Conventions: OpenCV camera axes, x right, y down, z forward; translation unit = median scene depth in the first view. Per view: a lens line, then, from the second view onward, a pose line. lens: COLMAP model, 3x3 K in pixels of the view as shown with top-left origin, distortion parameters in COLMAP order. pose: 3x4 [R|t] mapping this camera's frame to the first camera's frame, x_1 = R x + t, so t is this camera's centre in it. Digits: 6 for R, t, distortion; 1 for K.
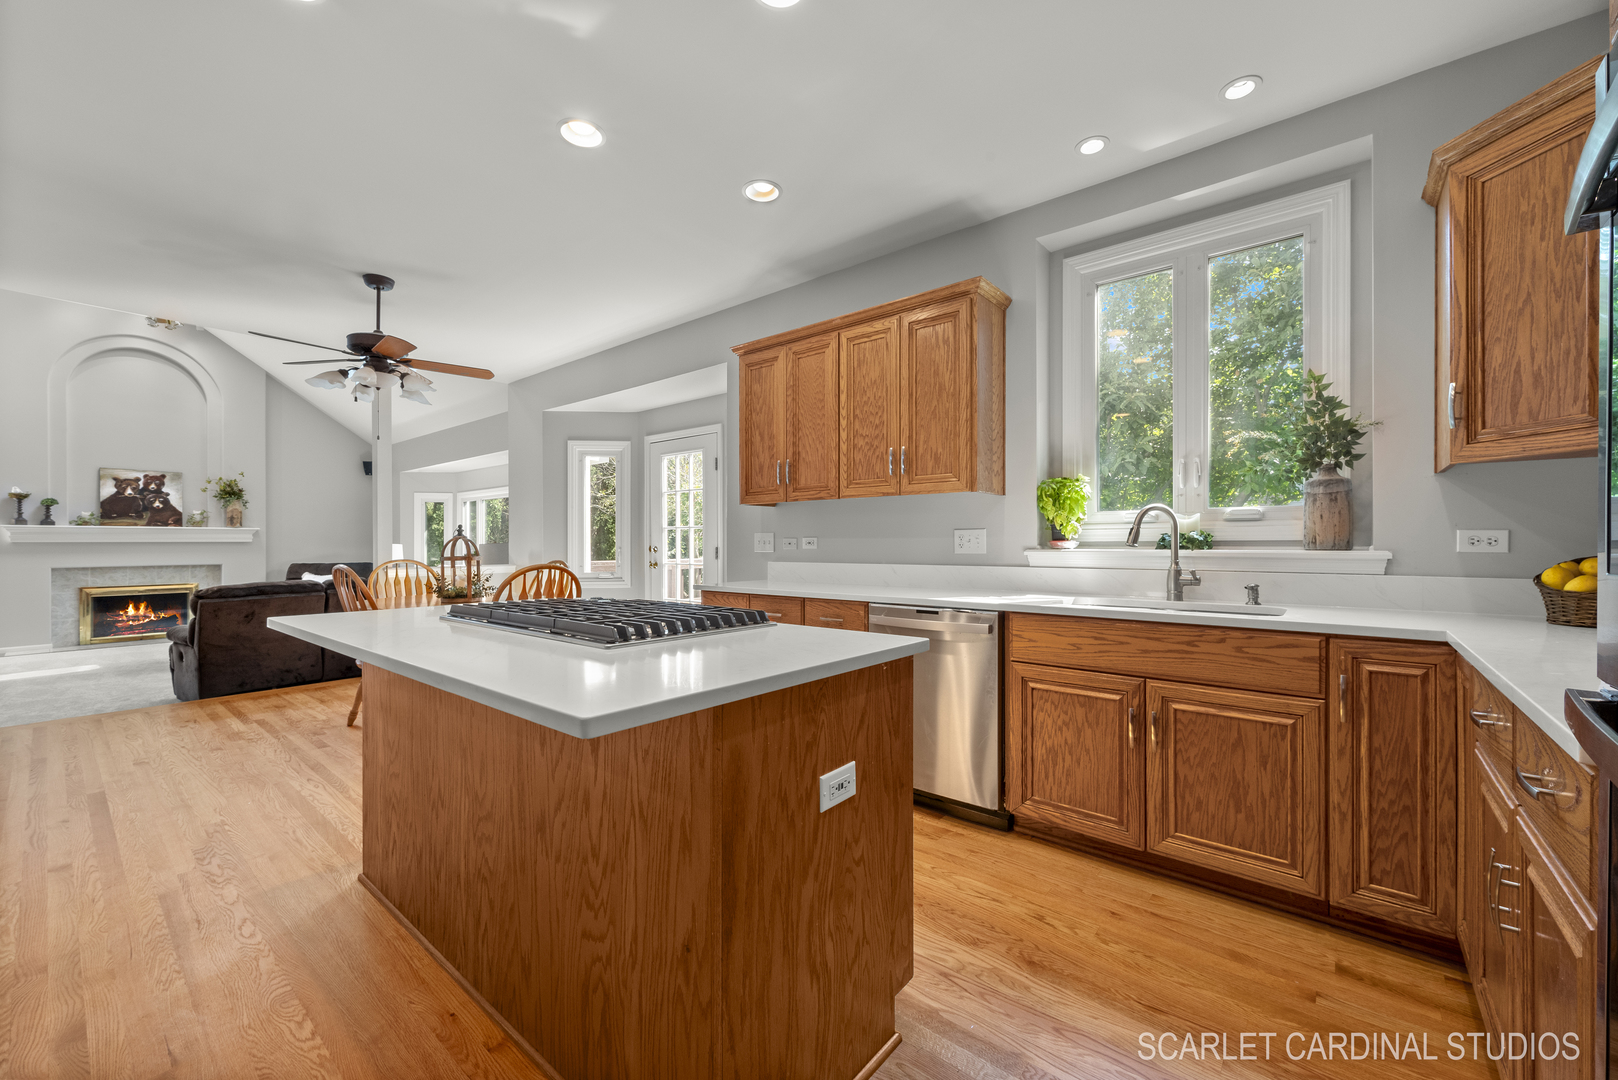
lens RADIAL K [[639.1, 0, 806.9], [0, 639.1, 542.5], [0, 0, 1]] dist [0.000764, -0.000312]
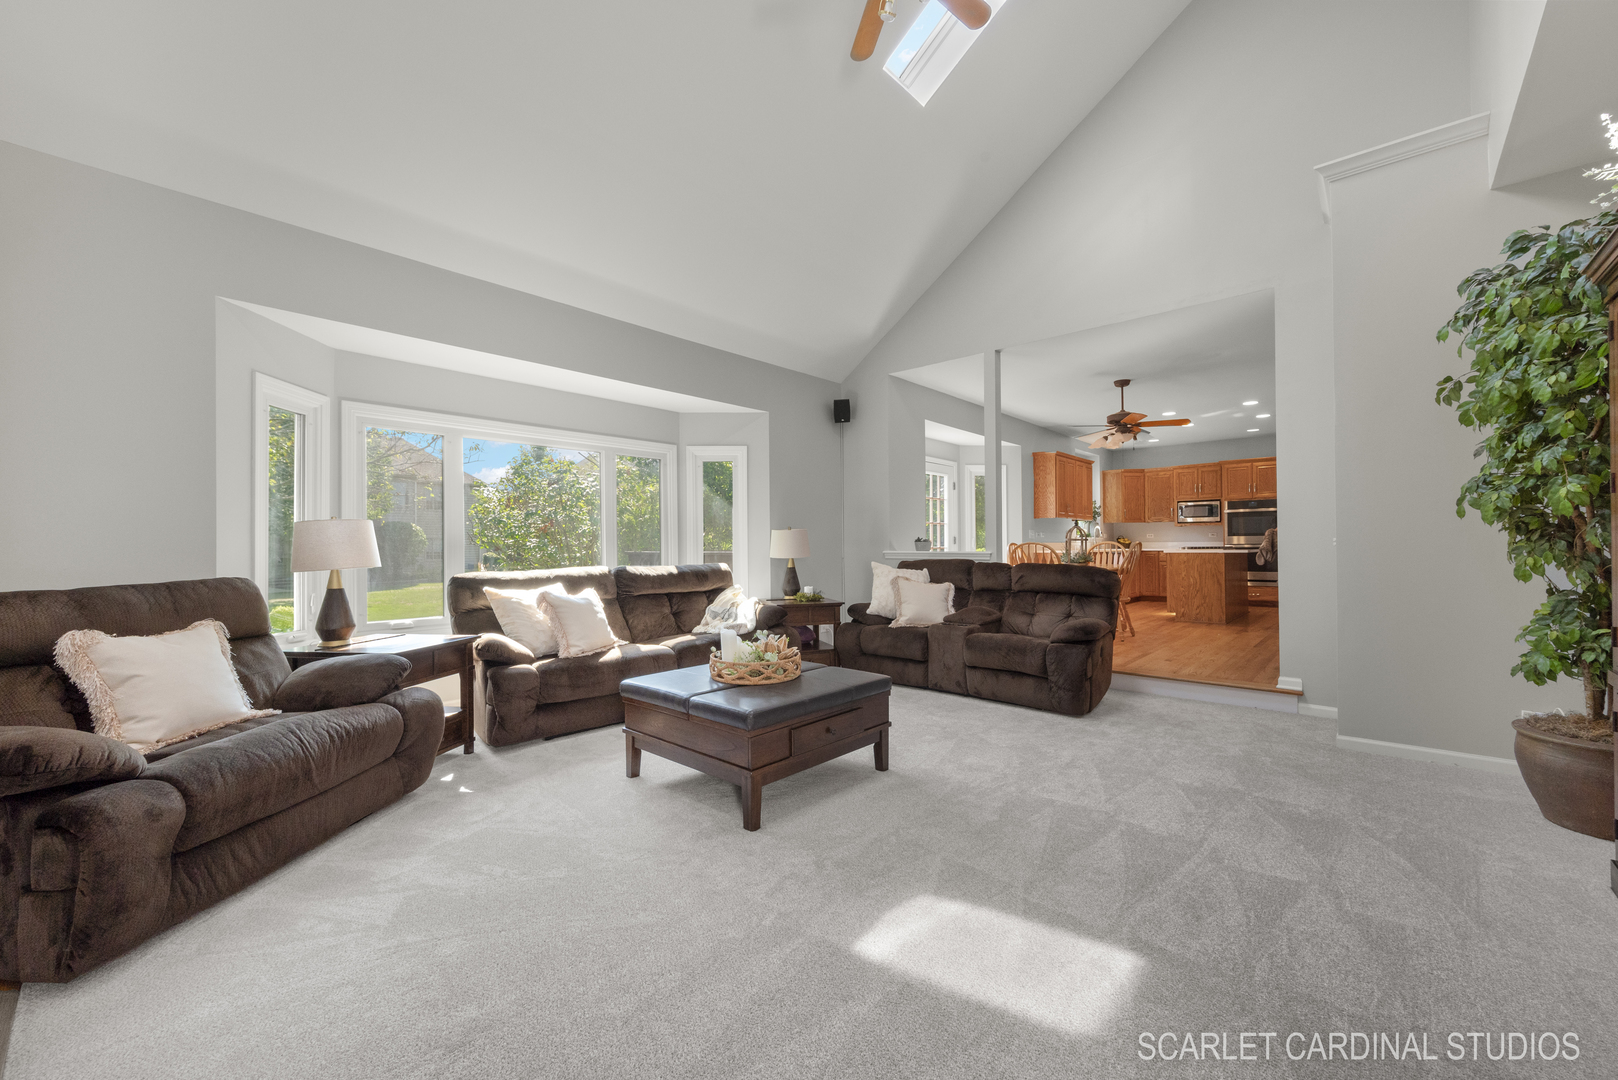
lens RADIAL K [[639.1, 0, 806.9], [0, 639.1, 542.5], [0, 0, 1]] dist [0.000764, -0.000312]
pose [[0.039998, 0.007240, 0.999174, -3.031020], [0.006982, 0.999947, -0.007525, 0.052239], [-0.999175, 0.007277, 0.039946, 2.214729]]
